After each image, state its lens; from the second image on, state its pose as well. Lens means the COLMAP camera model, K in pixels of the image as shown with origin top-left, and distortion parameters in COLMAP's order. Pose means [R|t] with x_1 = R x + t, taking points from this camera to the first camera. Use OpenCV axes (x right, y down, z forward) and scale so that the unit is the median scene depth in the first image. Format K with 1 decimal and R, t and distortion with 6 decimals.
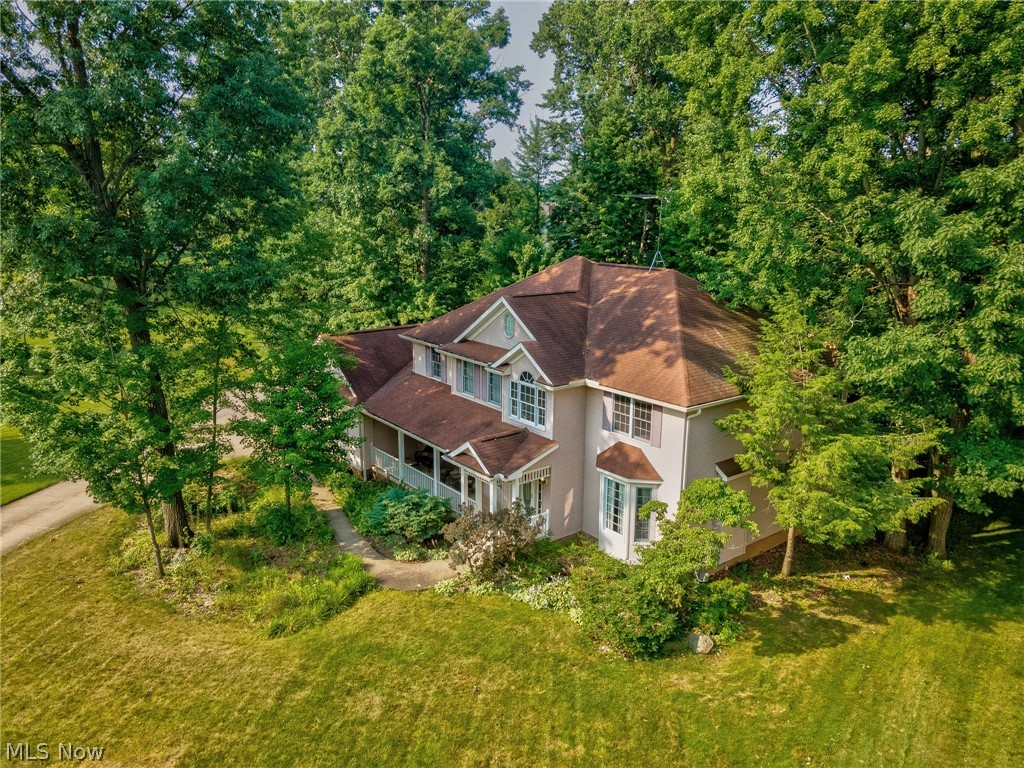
lens RADIAL K [[745.4, 0, 509.7], [0, 745.4, 385.9], [0, 0, 1]] dist [0.038187, 0.011140]
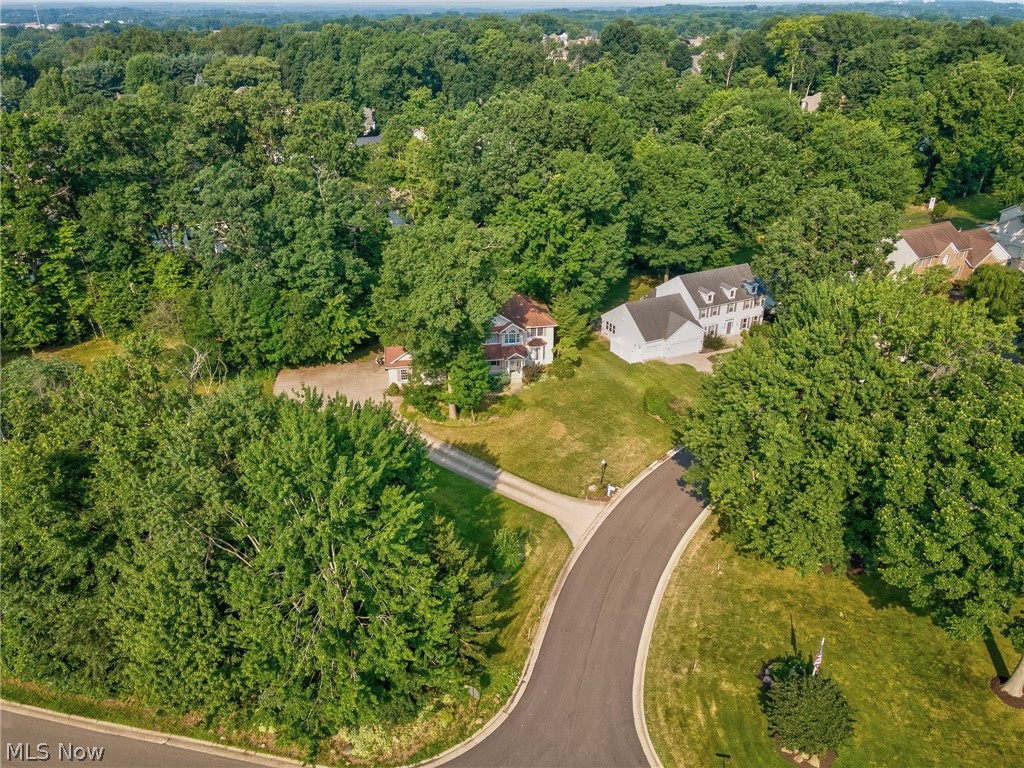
lens RADIAL K [[745.4, 0, 509.7], [0, 745.4, 385.9], [0, 0, 1]] dist [0.038187, 0.011140]
pose [[0.479251, -0.406396, 0.777921, -3.038429], [0.218407, 0.913680, 0.342765, -1.059780], [-0.850069, 0.005633, 0.526641, -0.955330]]
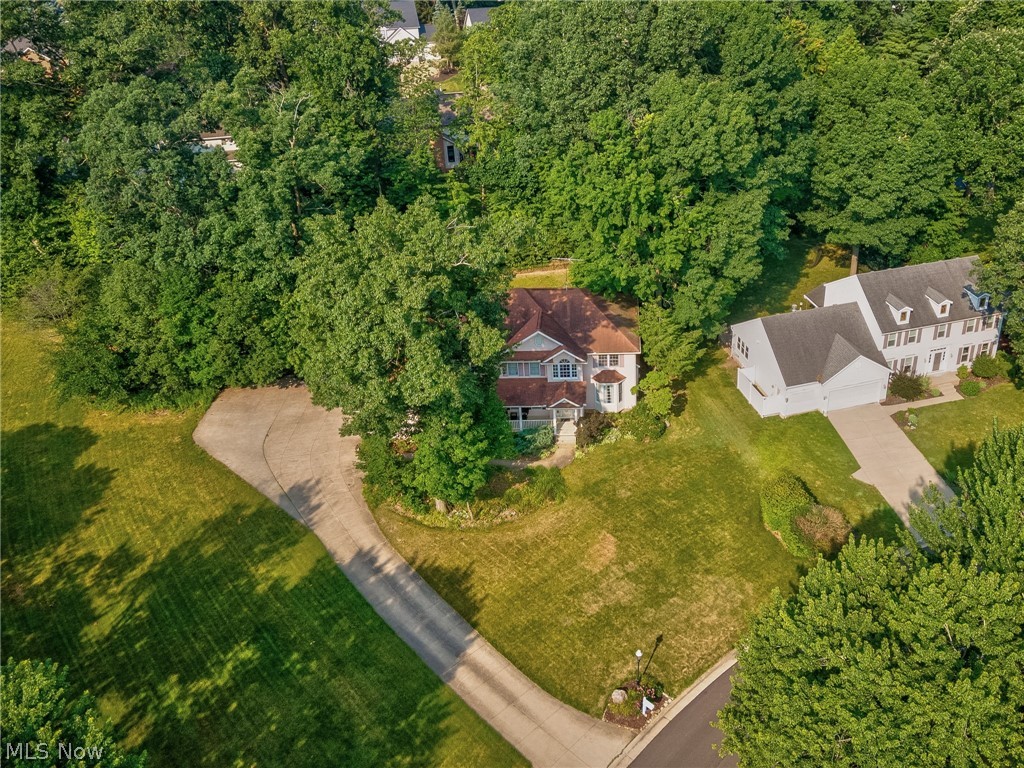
lens RADIAL K [[928.4, 0, 632.1], [0, 928.4, 288.5], [0, 0, 1]] dist [0.024756, 0.011202]
pose [[0.593082, -0.371048, 0.714547, -1.861167], [0.200166, 0.927566, 0.315524, -1.108087], [-0.779864, -0.044103, 0.624393, -0.965359]]
